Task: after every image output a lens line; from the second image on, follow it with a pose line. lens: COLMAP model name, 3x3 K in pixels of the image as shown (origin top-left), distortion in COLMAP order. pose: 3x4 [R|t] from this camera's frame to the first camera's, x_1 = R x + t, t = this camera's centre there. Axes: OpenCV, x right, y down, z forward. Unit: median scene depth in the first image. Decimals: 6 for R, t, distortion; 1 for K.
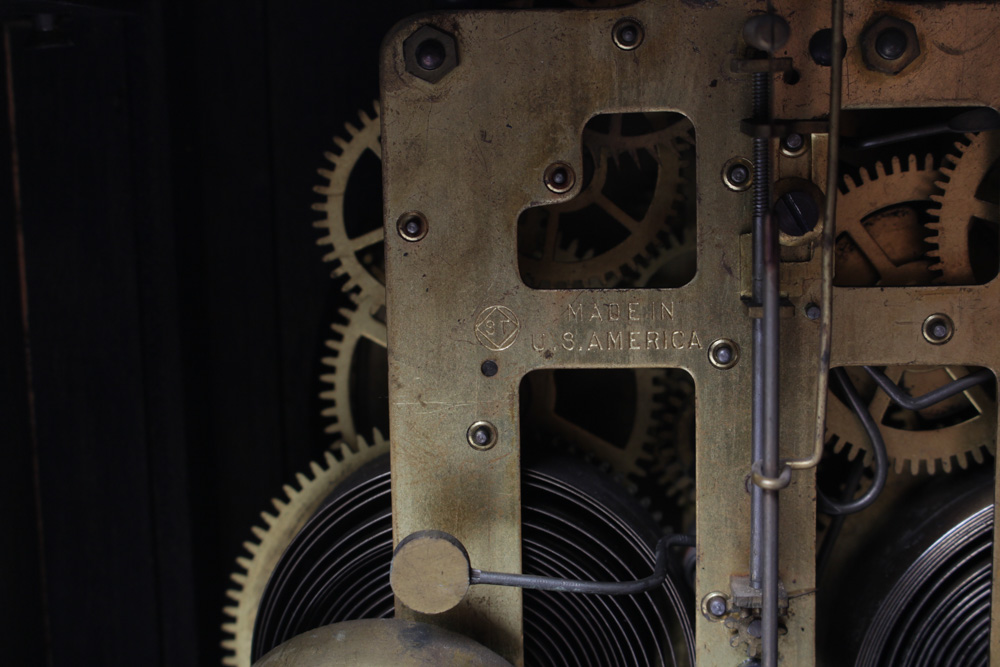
lens RADIAL K [[1694.3, 0, 504.2], [0, 1694.3, 338.9], [0, 0, 1]] dist [-0.057056, 0.000000]
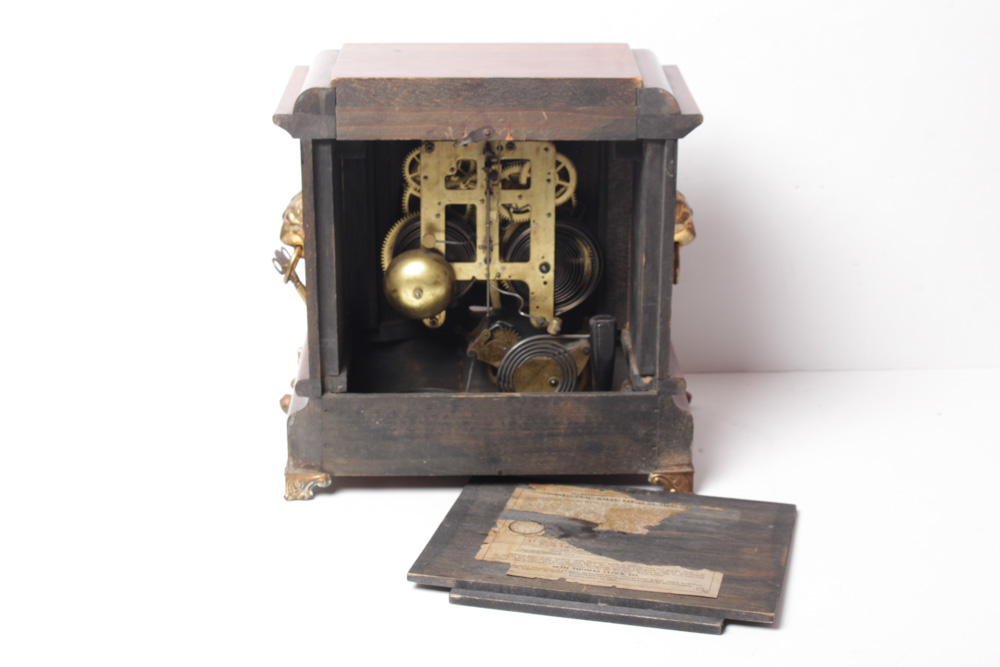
lens RADIAL K [[1954.5, 0, 501.4], [0, 1954.5, 334.4], [0, 0, 1]] dist [0.248747, 0.000000]
pose [[0.996746, -0.005894, 0.080389, -0.318662], [-0.008690, 0.983652, 0.179868, -0.704847], [-0.080135, -0.179982, 0.980400, -5.283943]]
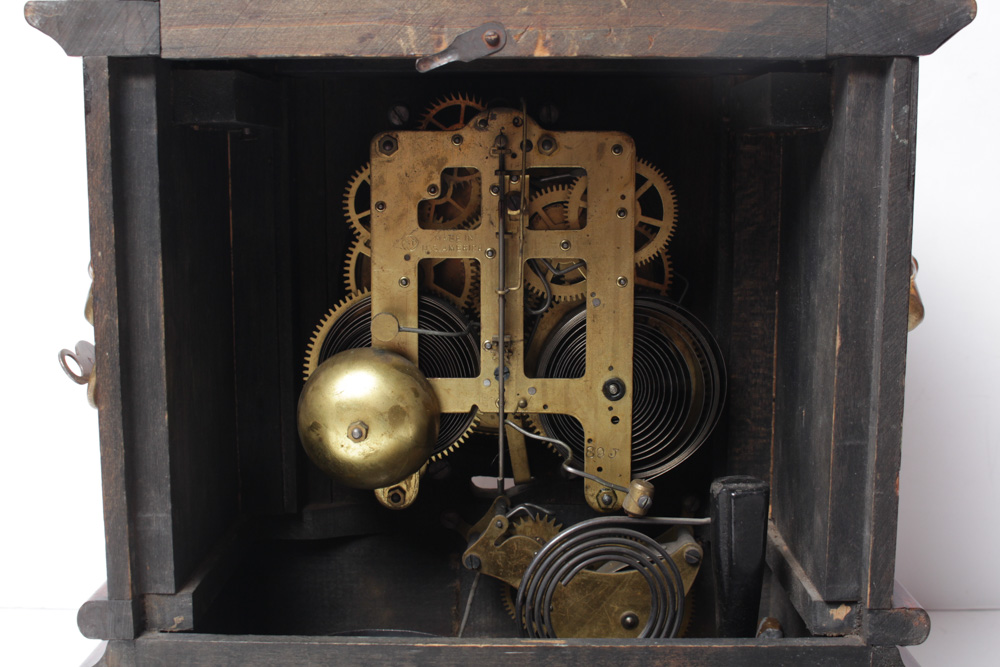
lens RADIAL K [[1329.7, 0, 496.8], [0, 1329.7, 326.1], [0, 0, 1]] dist [-0.050488, 0.000000]
pose [[0.999173, 0.014723, 0.037915, 0.057282], [-0.013641, 0.999497, -0.028641, 0.190801], [-0.038318, 0.028100, 0.998870, -1.195079]]
